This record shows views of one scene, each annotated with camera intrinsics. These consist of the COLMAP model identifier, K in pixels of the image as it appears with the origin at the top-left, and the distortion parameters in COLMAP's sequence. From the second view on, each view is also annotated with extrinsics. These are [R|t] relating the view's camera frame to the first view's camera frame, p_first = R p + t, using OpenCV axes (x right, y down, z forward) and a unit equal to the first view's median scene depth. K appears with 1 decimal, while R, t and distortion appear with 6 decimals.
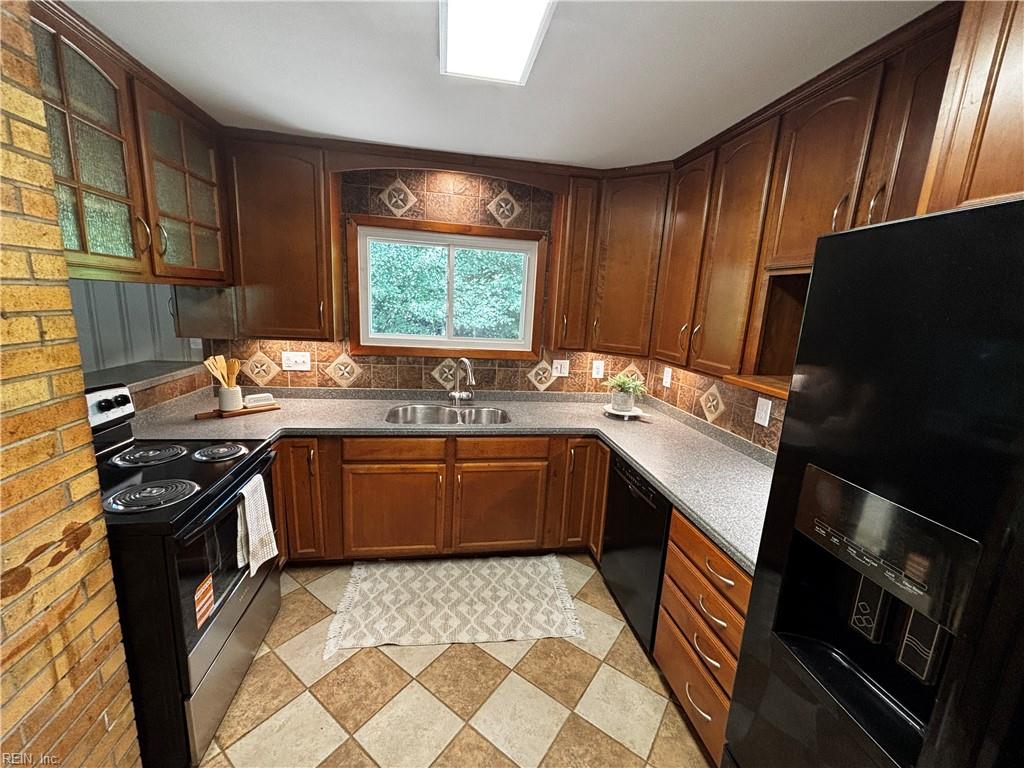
lens RADIAL K [[410.4, 0, 514.7], [0, 410.4, 383.9], [0, 0, 1]] dist [0.001745, 0.000114]
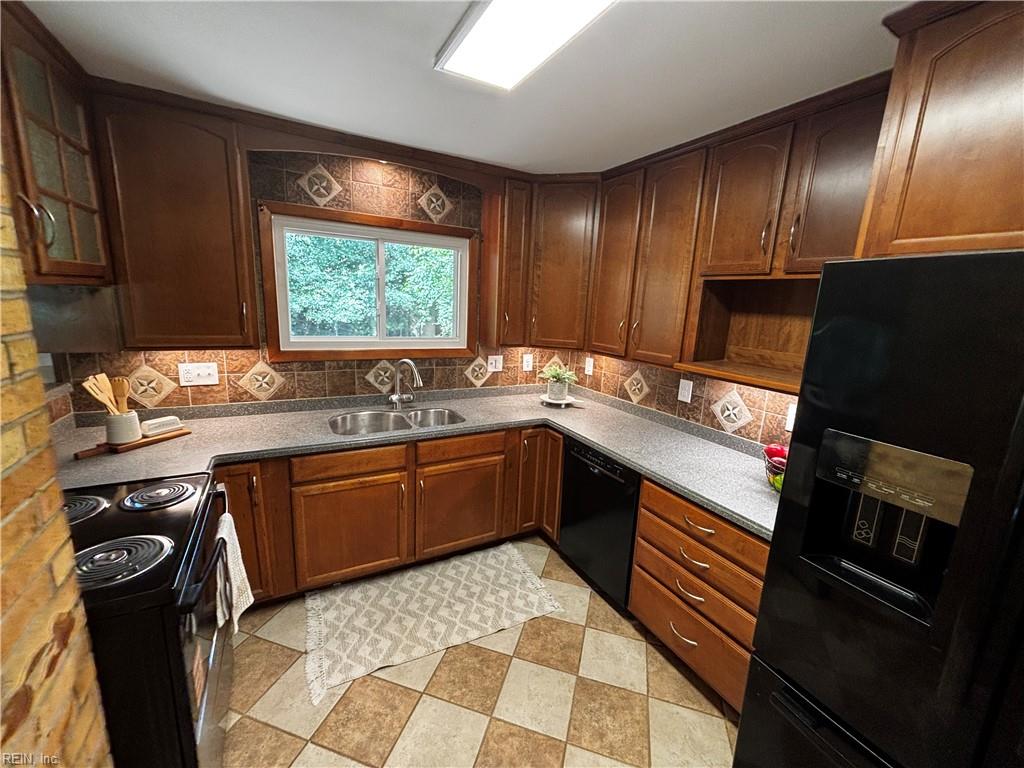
lens RADIAL K [[410.4, 0, 511.5], [0, 410.4, 383.6], [0, 0, 1]] dist [0.001745, 0.000114]
pose [[0.944898, -0.074372, 0.318806, -0.235453], [0.067615, 0.997191, 0.032224, -0.023892], [-0.320307, -0.008892, 0.947272, 0.013703]]
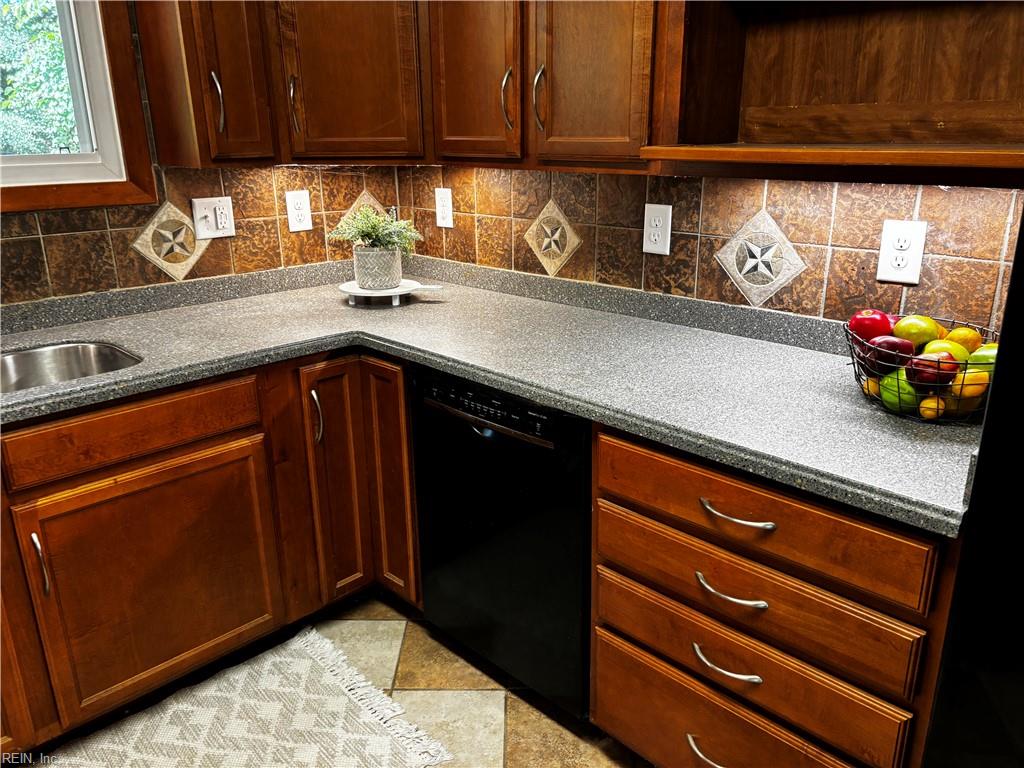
lens RADIAL K [[771.0, 0, 513.2], [0, 771.0, 386.9], [0, 0, 1]] dist [0.044365, -0.042271]
pose [[0.814522, -0.239568, 0.528357, -0.128659], [0.165276, 0.968836, 0.184499, 0.043744], [-0.556092, -0.062954, 0.828733, 0.213906]]
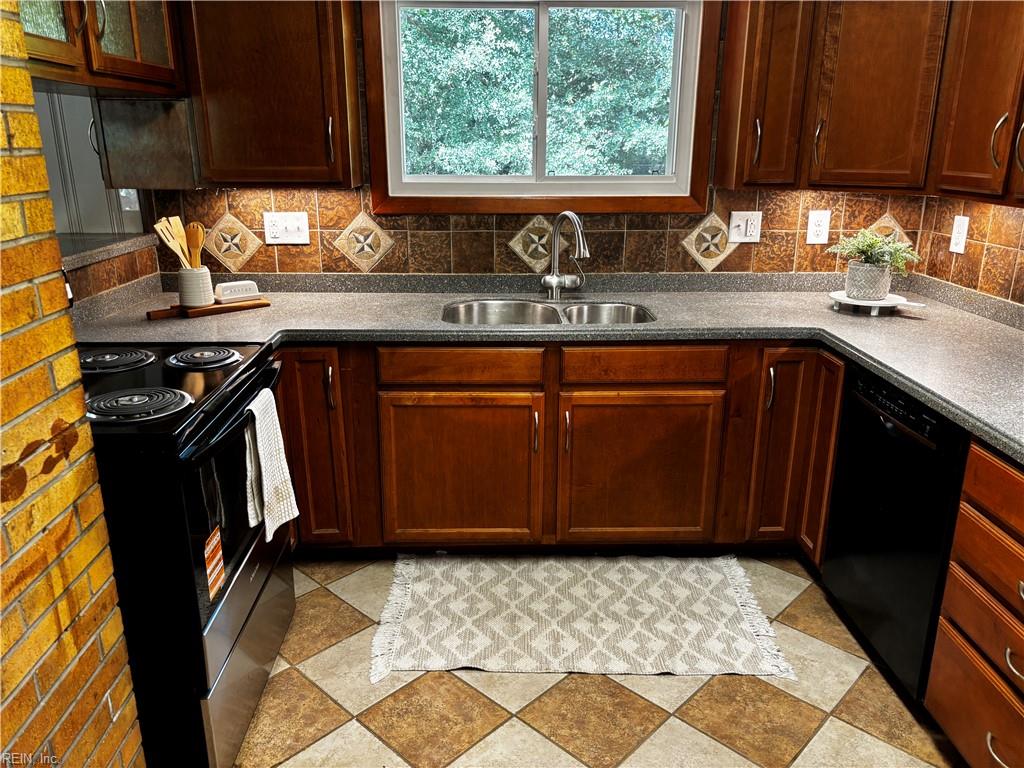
lens RADIAL K [[771.0, 0, 512.9], [0, 771.0, 383.3], [0, 0, 1]] dist [0.044365, -0.042271]
pose [[0.988858, -0.008281, -0.148632, -0.051927], [0.023177, 0.994840, 0.098769, 0.076211], [0.147047, -0.101113, 0.983948, -0.088075]]
